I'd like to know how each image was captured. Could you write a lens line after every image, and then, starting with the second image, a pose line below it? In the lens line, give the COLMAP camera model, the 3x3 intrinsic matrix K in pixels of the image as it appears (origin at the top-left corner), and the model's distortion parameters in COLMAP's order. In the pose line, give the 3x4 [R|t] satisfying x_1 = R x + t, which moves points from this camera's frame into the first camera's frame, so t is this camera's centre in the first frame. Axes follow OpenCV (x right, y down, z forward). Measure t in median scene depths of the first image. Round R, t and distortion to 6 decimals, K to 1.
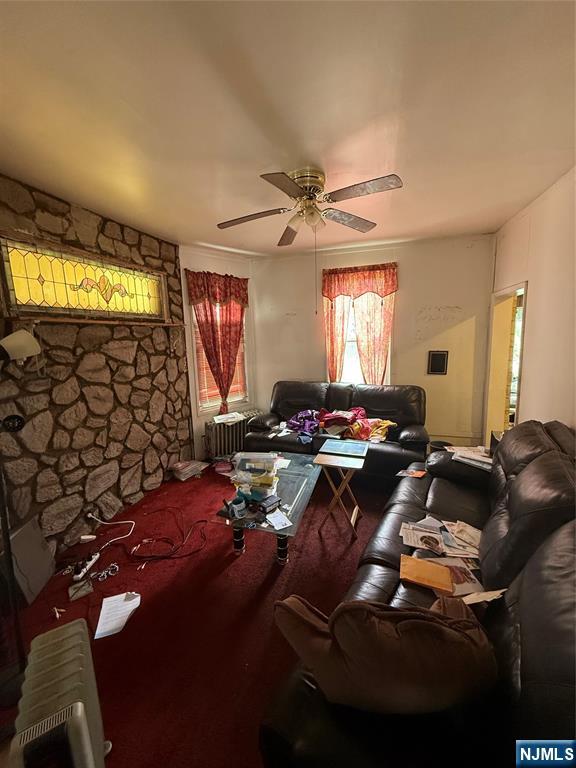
lens RADIAL K [[305.6, 0, 287.2], [0, 305.6, 382.1], [0, 0, 1]] dist [0.001052, -0.000148]
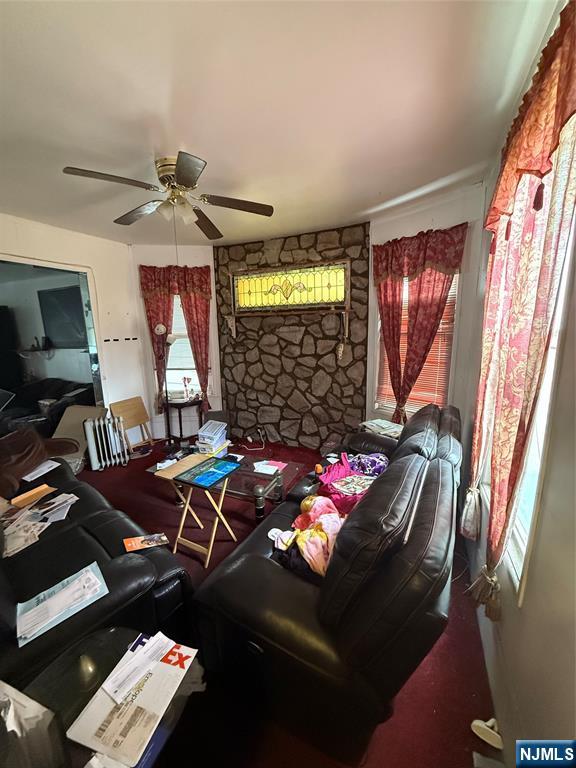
lens RADIAL K [[305.6, 0, 287.5], [0, 305.6, 381.6], [0, 0, 1]] dist [0.001052, -0.000148]
pose [[-0.124887, 0.209001, -0.969908, 0.883297], [-0.123516, 0.966682, 0.224210, -0.215432], [0.984453, 0.147800, -0.094911, 1.232042]]
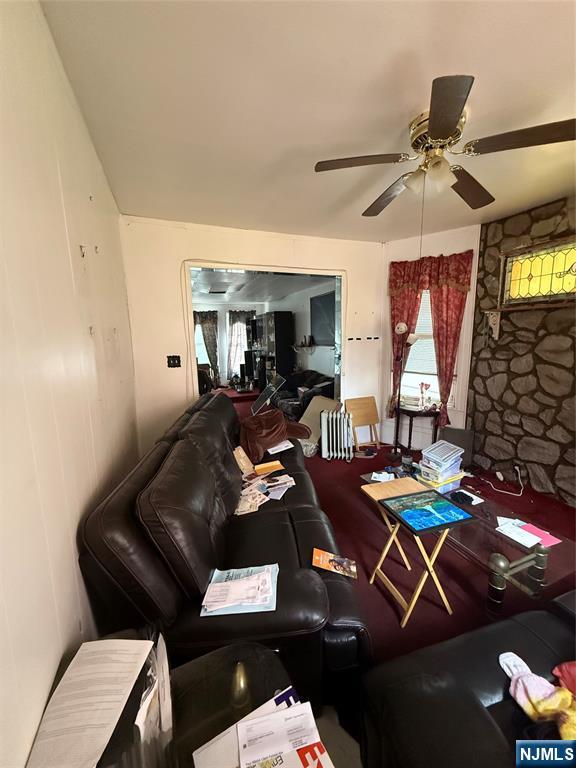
lens RADIAL K [[305.6, 0, 287.5], [0, 305.6, 382.0], [0, 0, 1]] dist [0.001052, -0.000148]
pose [[-0.785014, 0.139814, -0.603494, 0.734660], [-0.051494, 0.956099, 0.288486, -0.191173], [0.617334, 0.257541, -0.743351, 1.211222]]
